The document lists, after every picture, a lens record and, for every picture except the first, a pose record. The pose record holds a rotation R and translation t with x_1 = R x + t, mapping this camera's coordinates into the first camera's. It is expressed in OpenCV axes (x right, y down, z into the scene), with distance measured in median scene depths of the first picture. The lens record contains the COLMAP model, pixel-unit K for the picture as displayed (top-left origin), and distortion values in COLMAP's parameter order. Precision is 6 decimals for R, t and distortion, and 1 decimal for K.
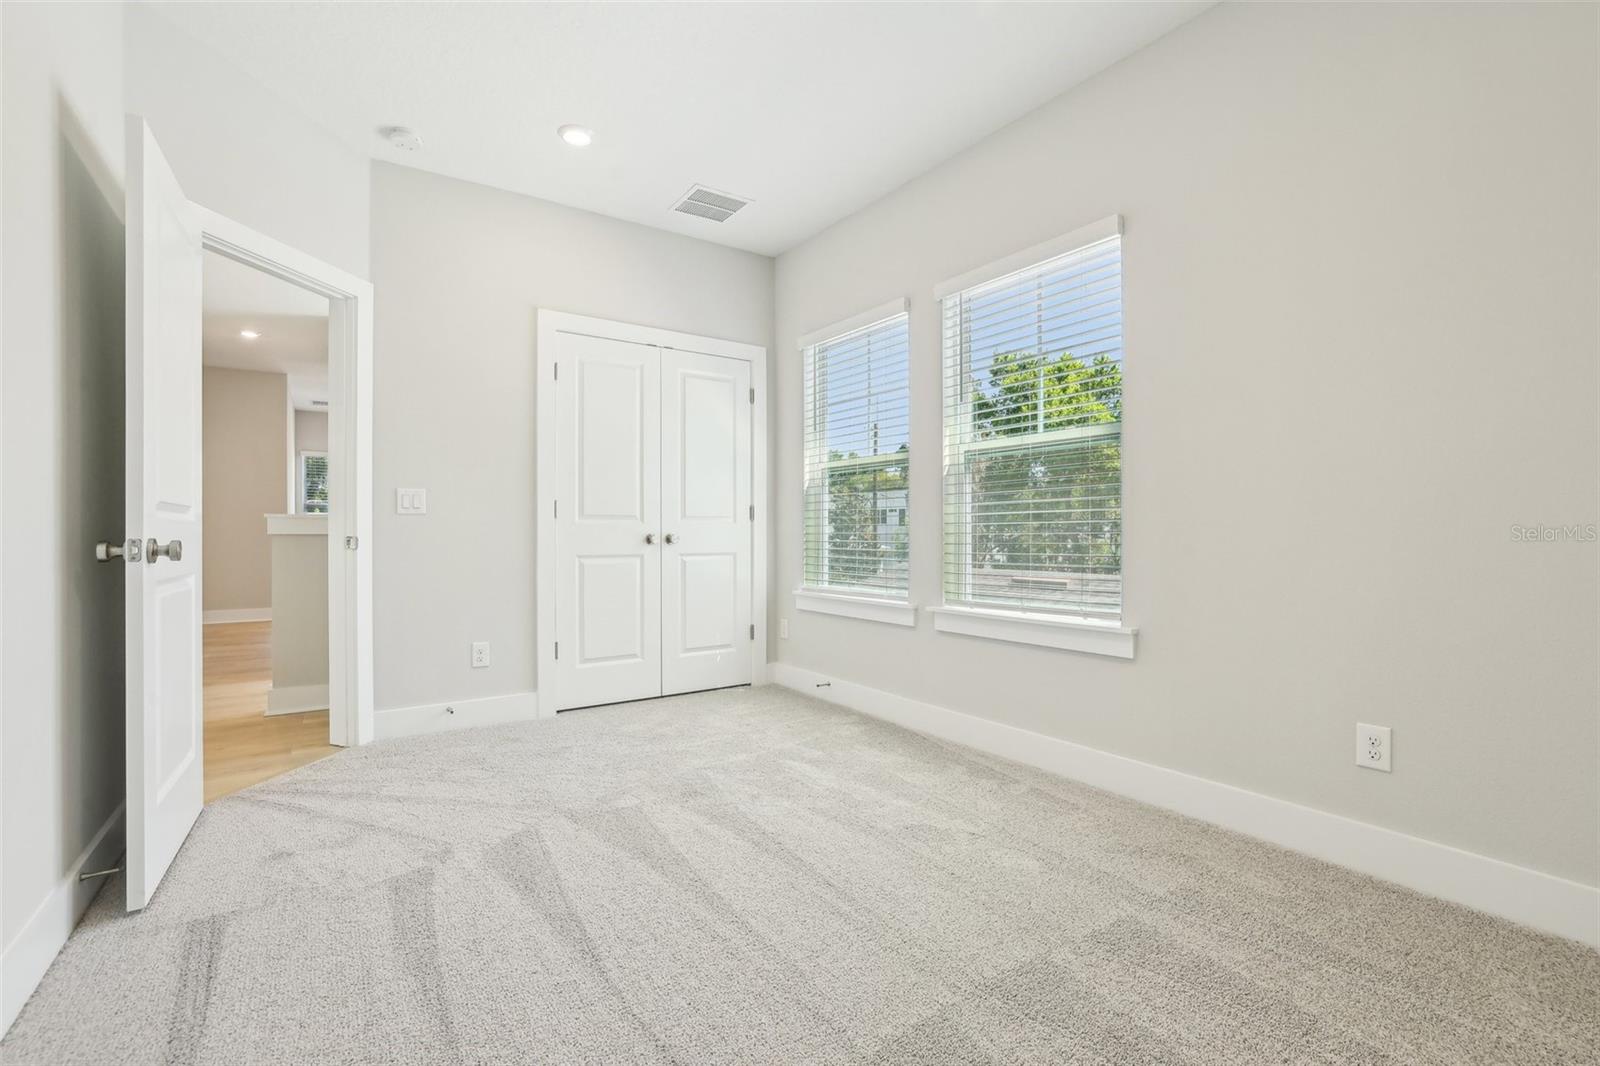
lens RADIAL K [[704.5, 0, 784.1], [0, 704.5, 529.7], [0, 0, 1]] dist [-0.049007, 0.021064]
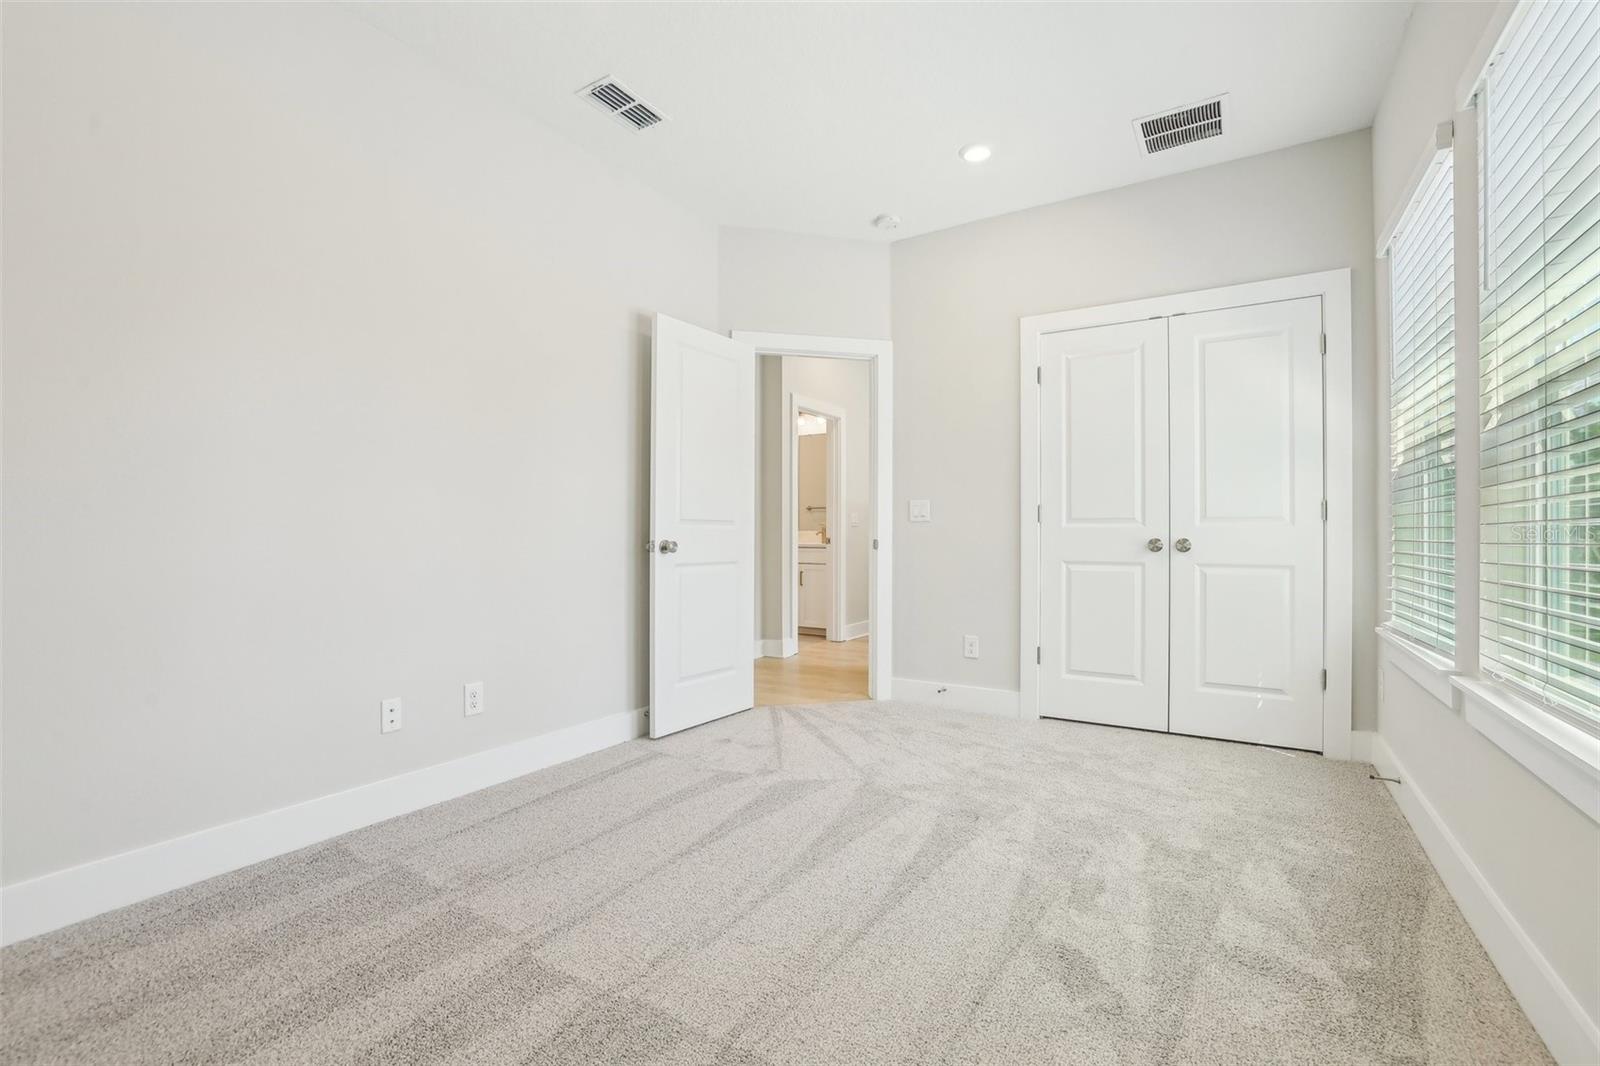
lens RADIAL K [[698.8, 0, 798.6], [0, 698.8, 536.9], [0, 0, 1]] dist [-0.022261, 0.000578]
pose [[0.398315, 0.004167, -0.917239, 0.495261], [0.000628, 0.999988, 0.004816, -0.001529], [0.917248, -0.002494, 0.398308, 0.318307]]
